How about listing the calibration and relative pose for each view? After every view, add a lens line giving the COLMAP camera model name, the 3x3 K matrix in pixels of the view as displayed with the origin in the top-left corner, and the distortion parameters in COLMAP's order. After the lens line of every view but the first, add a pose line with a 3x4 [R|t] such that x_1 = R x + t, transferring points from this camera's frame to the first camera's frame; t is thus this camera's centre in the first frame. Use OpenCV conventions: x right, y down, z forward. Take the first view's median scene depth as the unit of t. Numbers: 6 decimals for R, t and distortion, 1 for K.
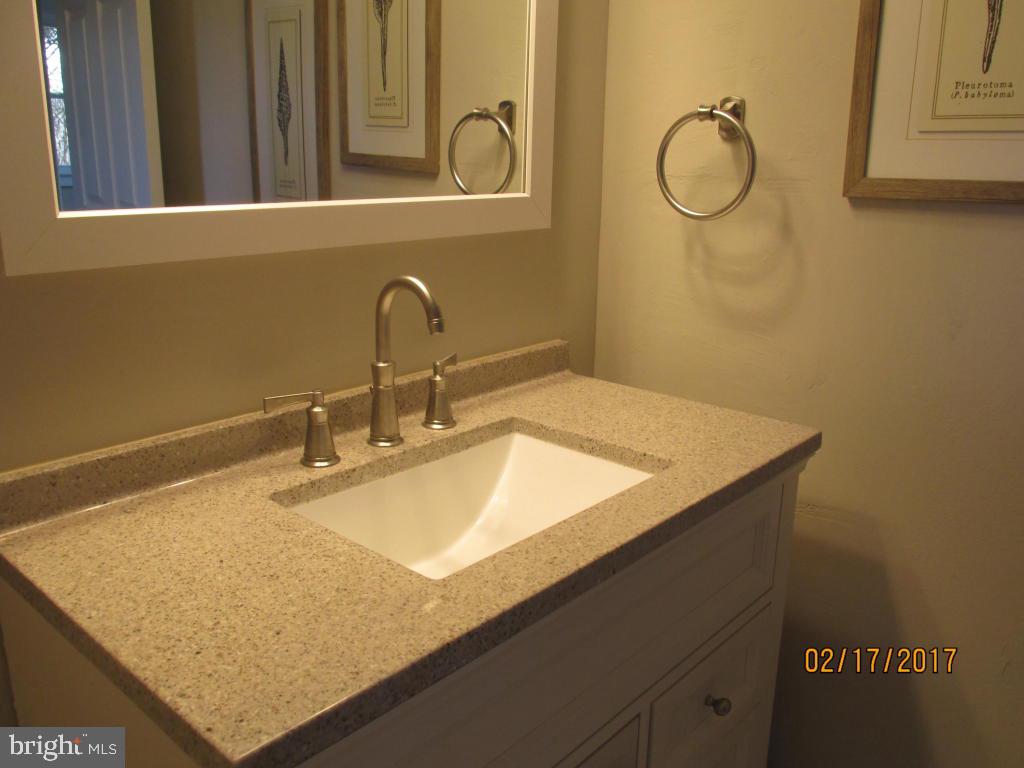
lens RADIAL K [[844.6, 0, 512.0], [0, 844.6, 384.0], [0, 0, 1]] dist [-0.060420, -0.002241]
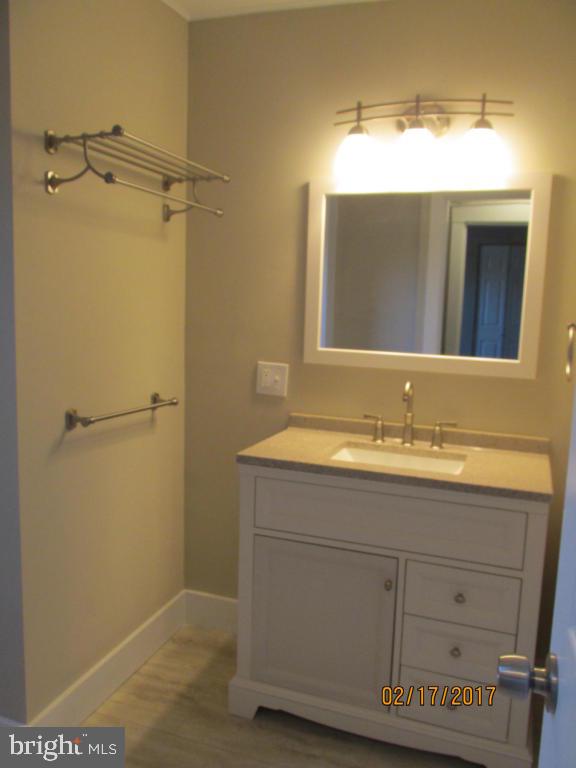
lens RADIAL K [[633.4, 0, 288.0], [0, 633.4, 384.0], [0, 0, 1]] dist [-0.060420, -0.002241]
pose [[0.352717, 0.120231, -0.927974, 1.446414], [-0.273515, 0.961646, 0.020632, -0.050178], [0.894863, 0.246537, 0.372074, -0.098501]]
